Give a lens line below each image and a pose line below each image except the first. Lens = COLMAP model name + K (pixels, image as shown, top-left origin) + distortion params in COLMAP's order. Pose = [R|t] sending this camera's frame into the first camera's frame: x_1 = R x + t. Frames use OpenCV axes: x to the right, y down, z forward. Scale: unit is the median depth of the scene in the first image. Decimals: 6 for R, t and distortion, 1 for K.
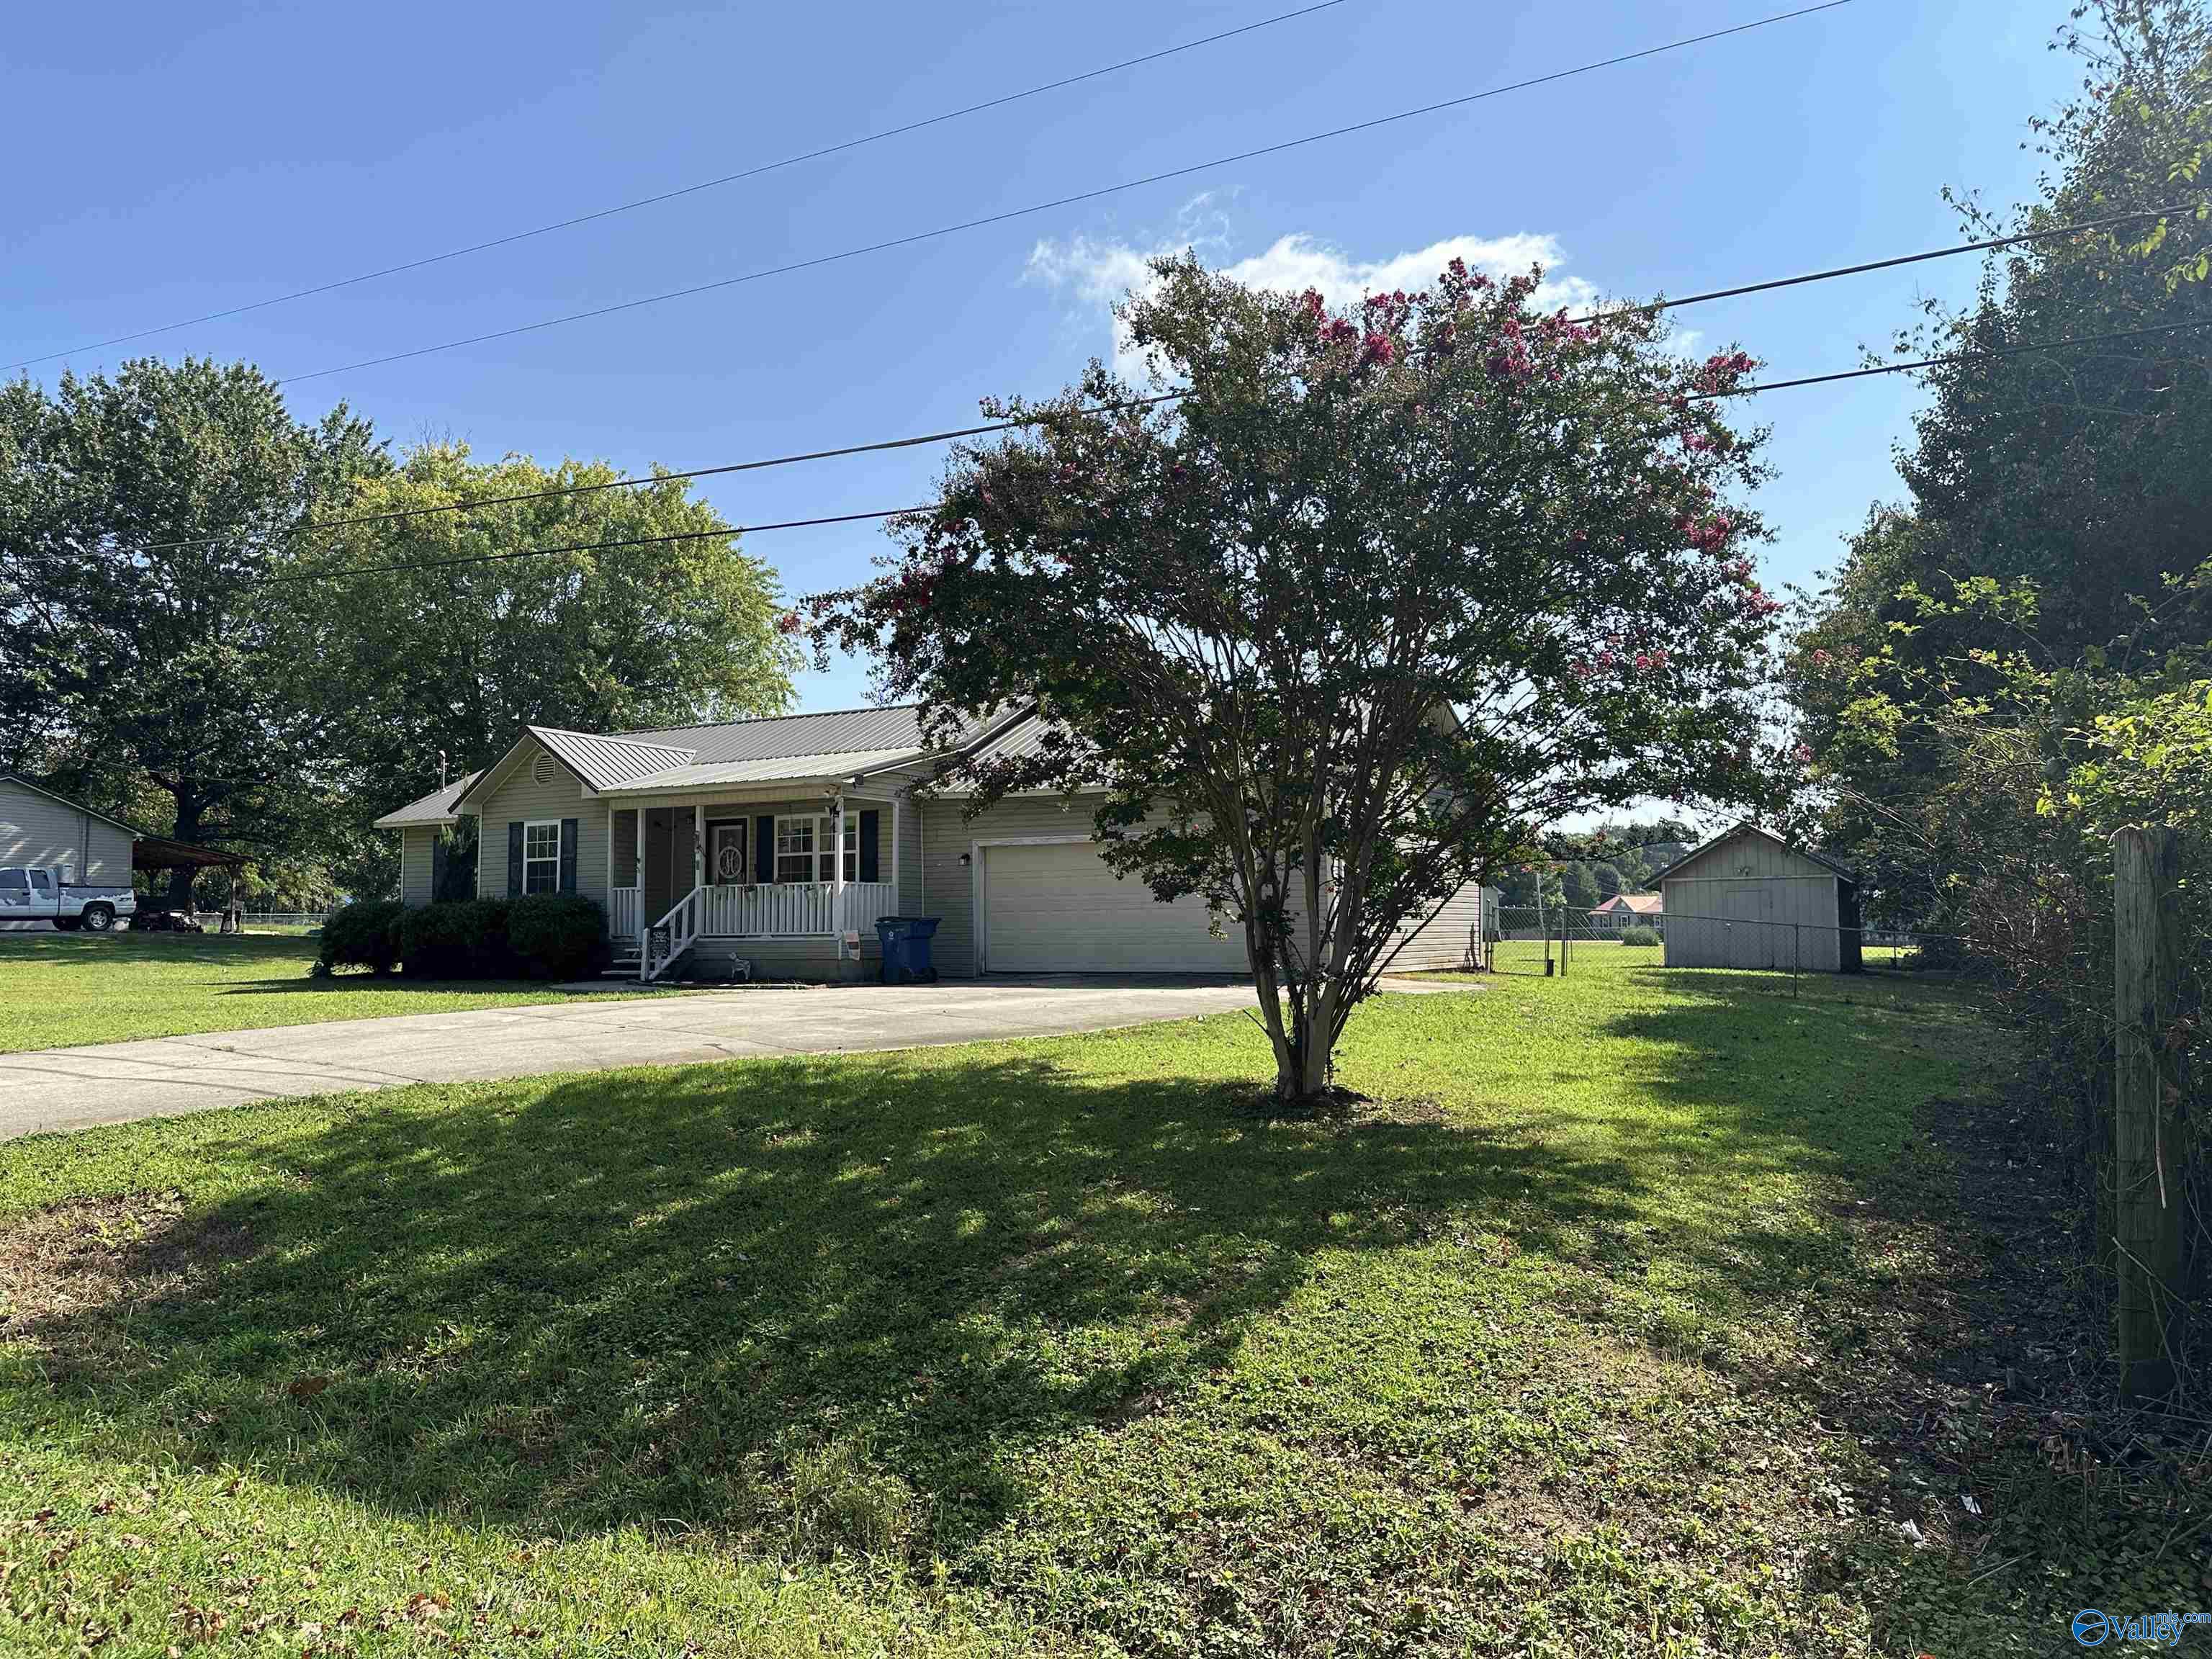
lens RADIAL K [[1527.0, 0, 1123.5], [0, 1527.0, 812.7], [0, 0, 1]] dist [0.070850, -0.059566]
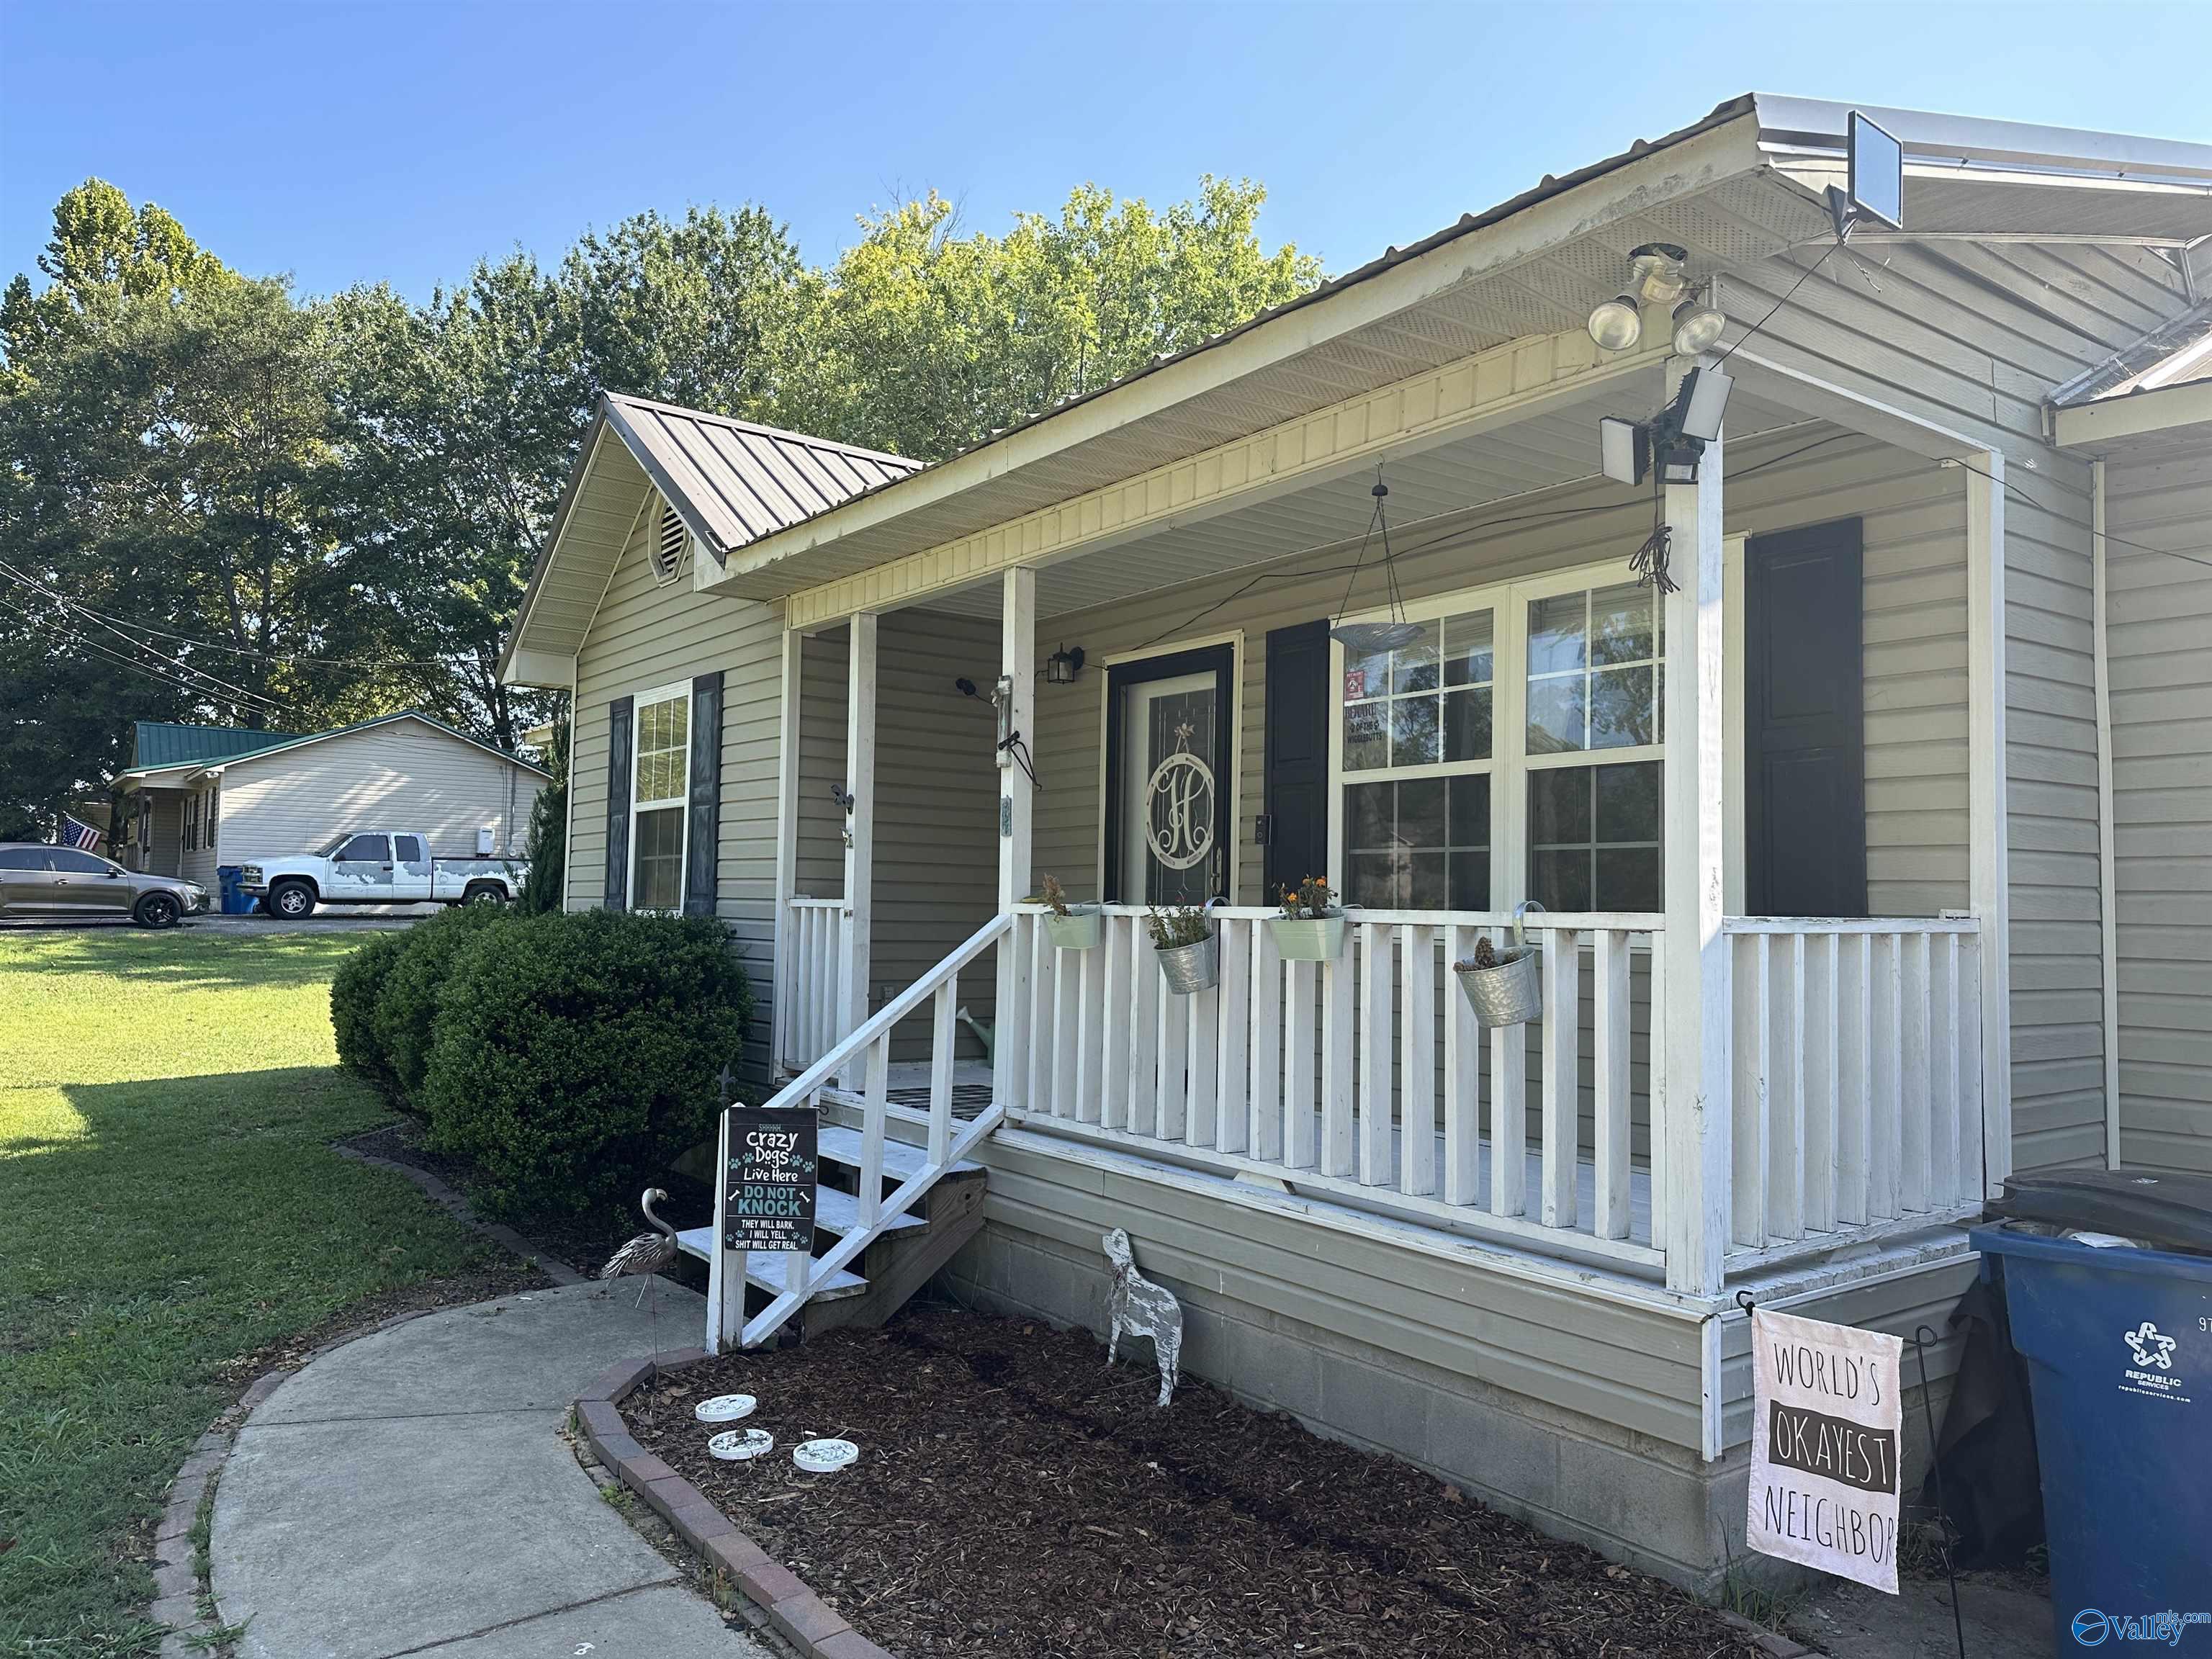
lens RADIAL K [[1527.0, 0, 1103.0], [0, 1527.0, 826.4], [0, 0, 1]] dist [0.070850, -0.059566]
pose [[0.912451, 0.001571, -0.409183, -0.160770], [0.009070, 0.999669, 0.024064, 0.028939], [0.409085, -0.025668, 0.912135, 0.761858]]
